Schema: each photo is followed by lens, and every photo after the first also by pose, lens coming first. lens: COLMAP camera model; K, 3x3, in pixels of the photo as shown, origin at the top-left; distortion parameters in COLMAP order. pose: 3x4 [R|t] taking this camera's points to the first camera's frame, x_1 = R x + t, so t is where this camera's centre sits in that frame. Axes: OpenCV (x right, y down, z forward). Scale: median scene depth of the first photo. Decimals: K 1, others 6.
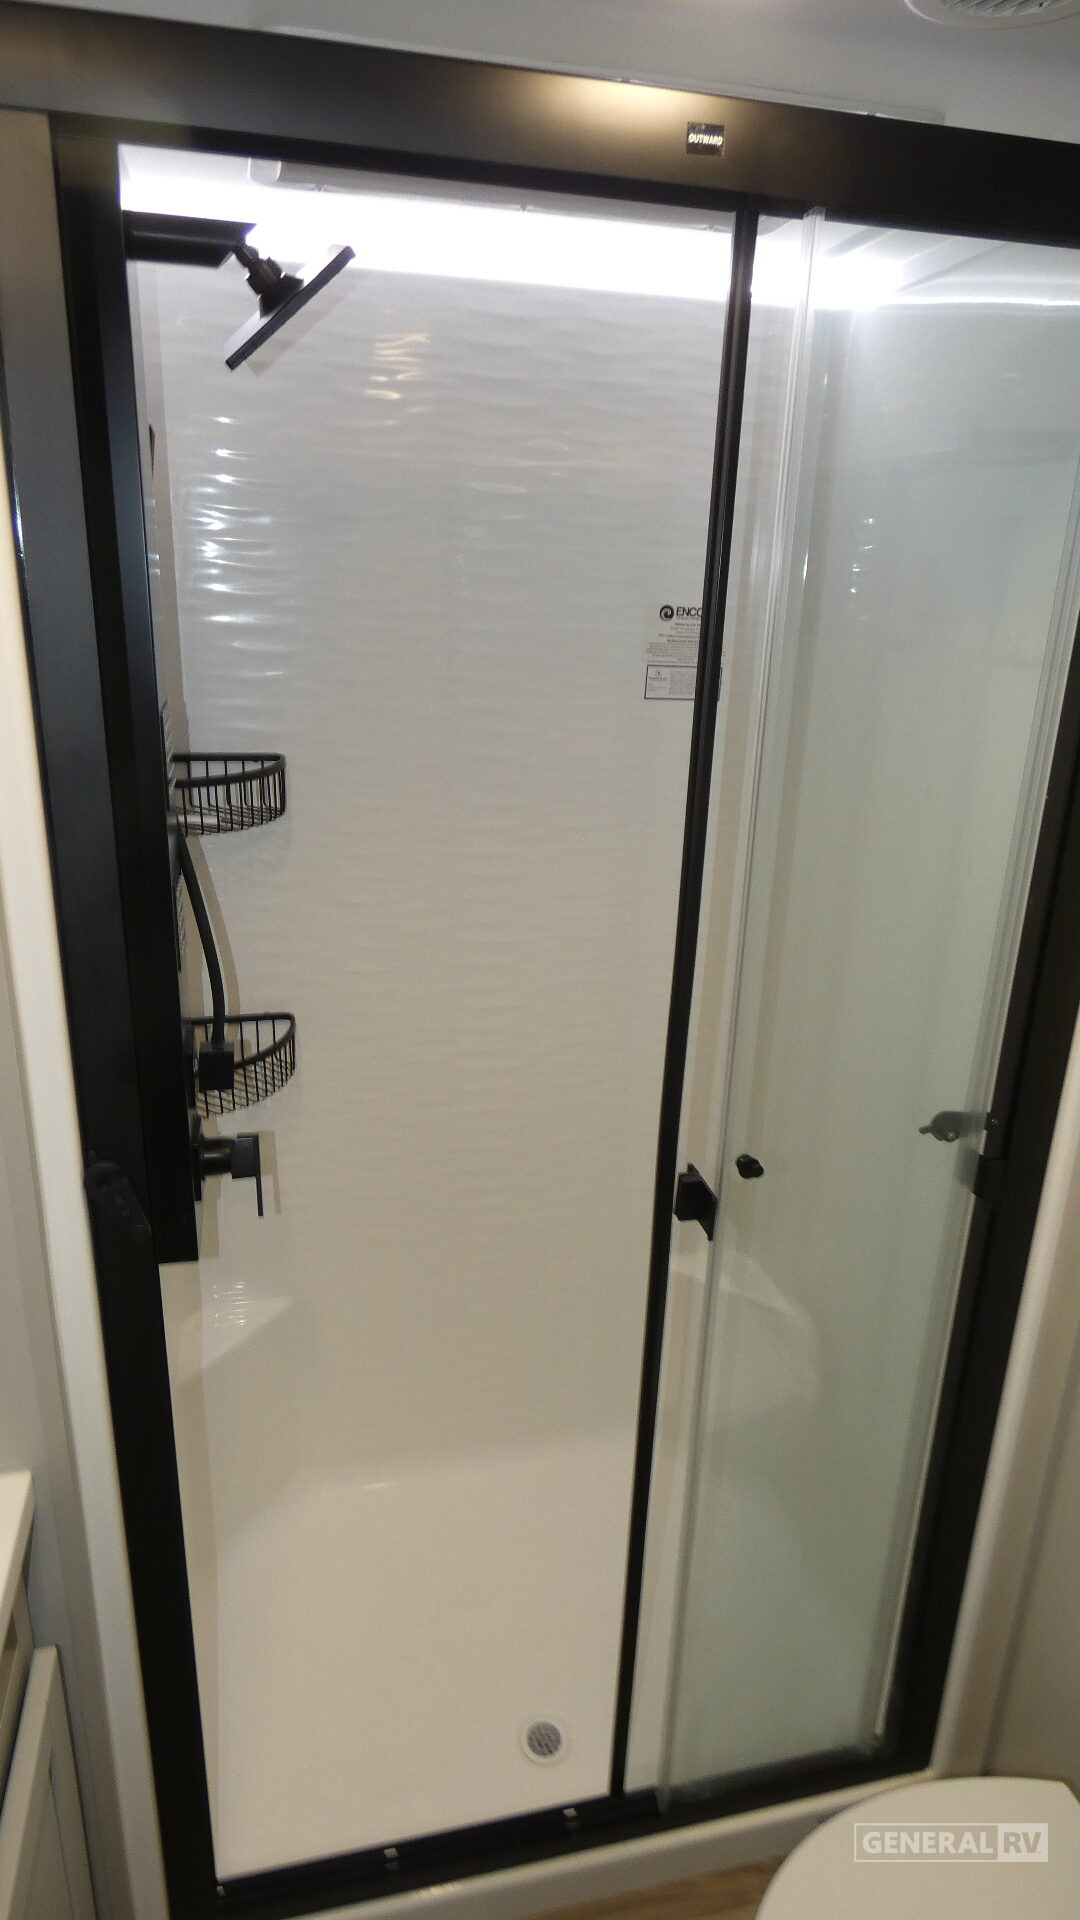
lens RADIAL K [[1148.8, 0, 532.3], [0, 1148.8, 963.8], [0, 0, 1]] dist [0.003400, 0.000234]
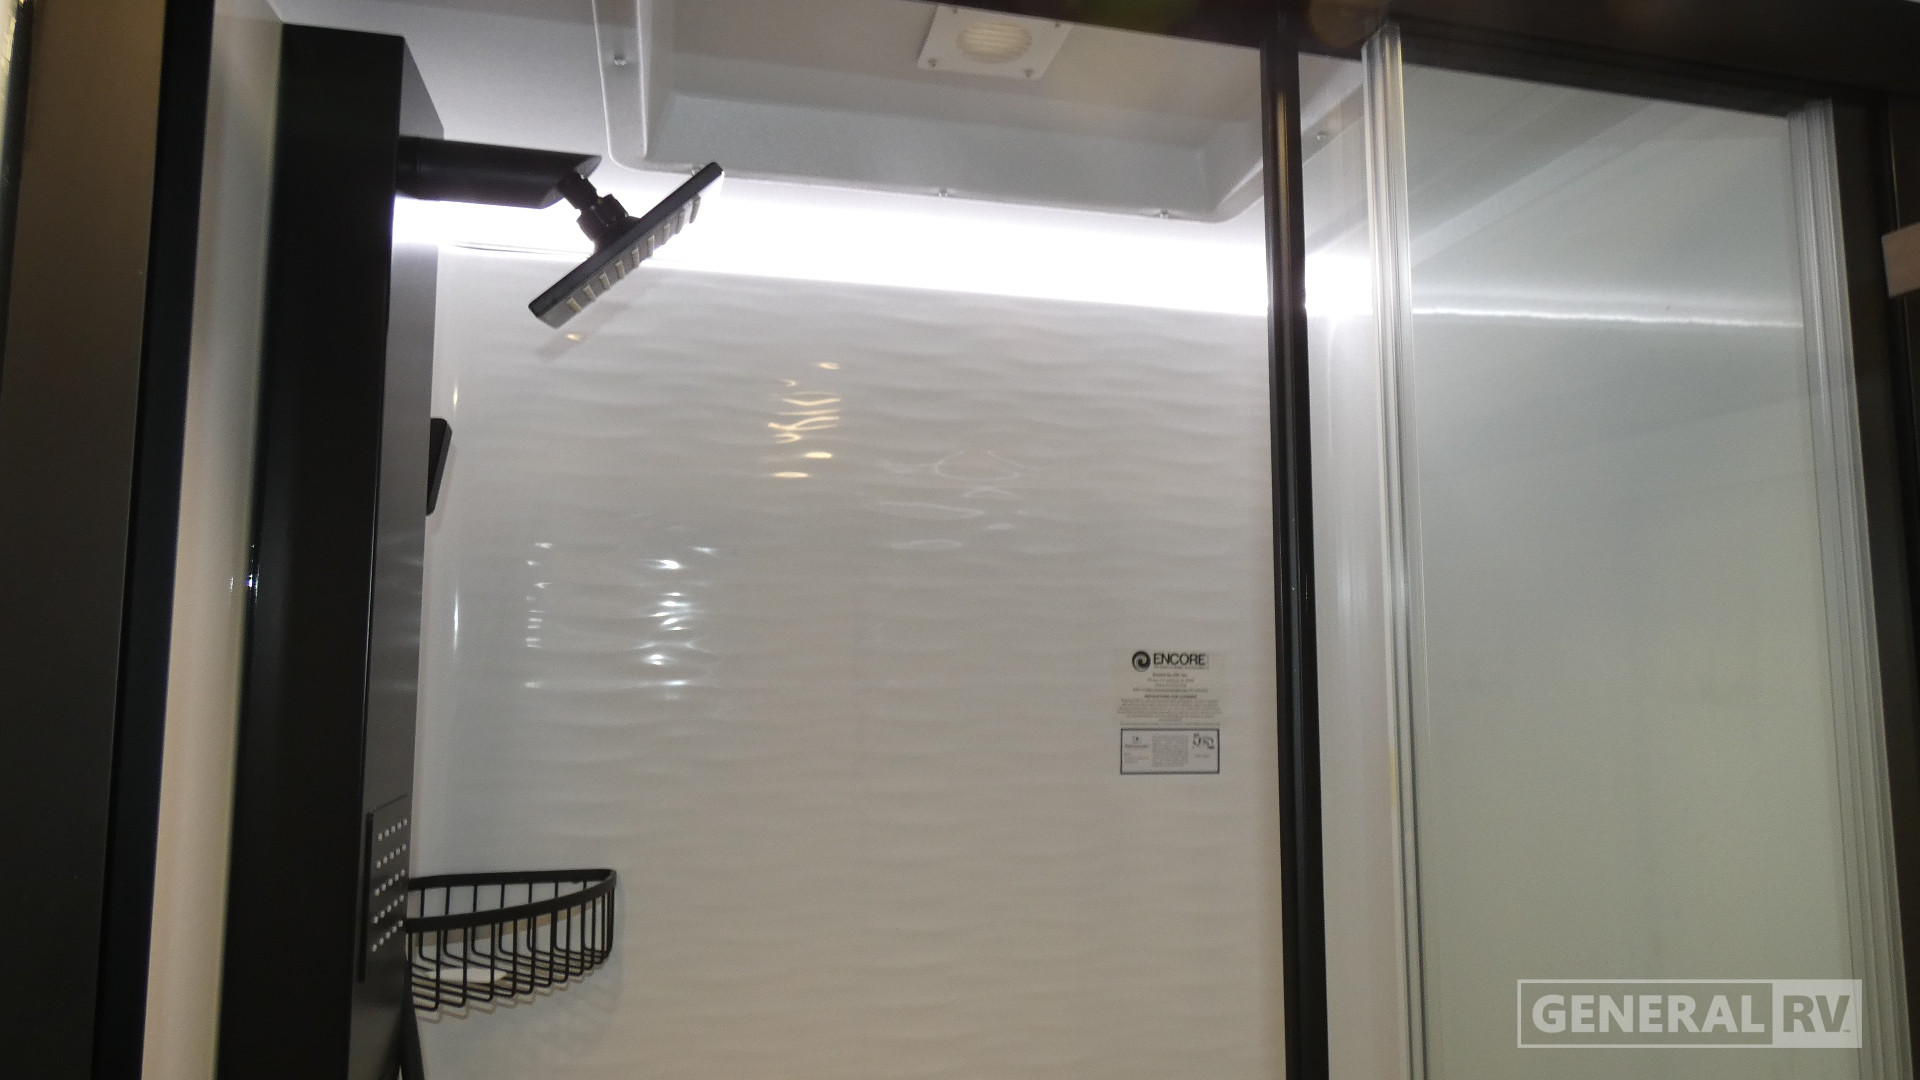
lens RADIAL K [[1149.5, 0, 955.0], [0, 1149.5, 535.4], [0, 0, 1]] dist [-0.002591, -0.002434]
pose [[0.999351, -0.034737, 0.009578, -0.012297], [0.035440, 0.899499, -0.435483, -0.054186], [0.006512, 0.435539, 0.900146, 0.290157]]
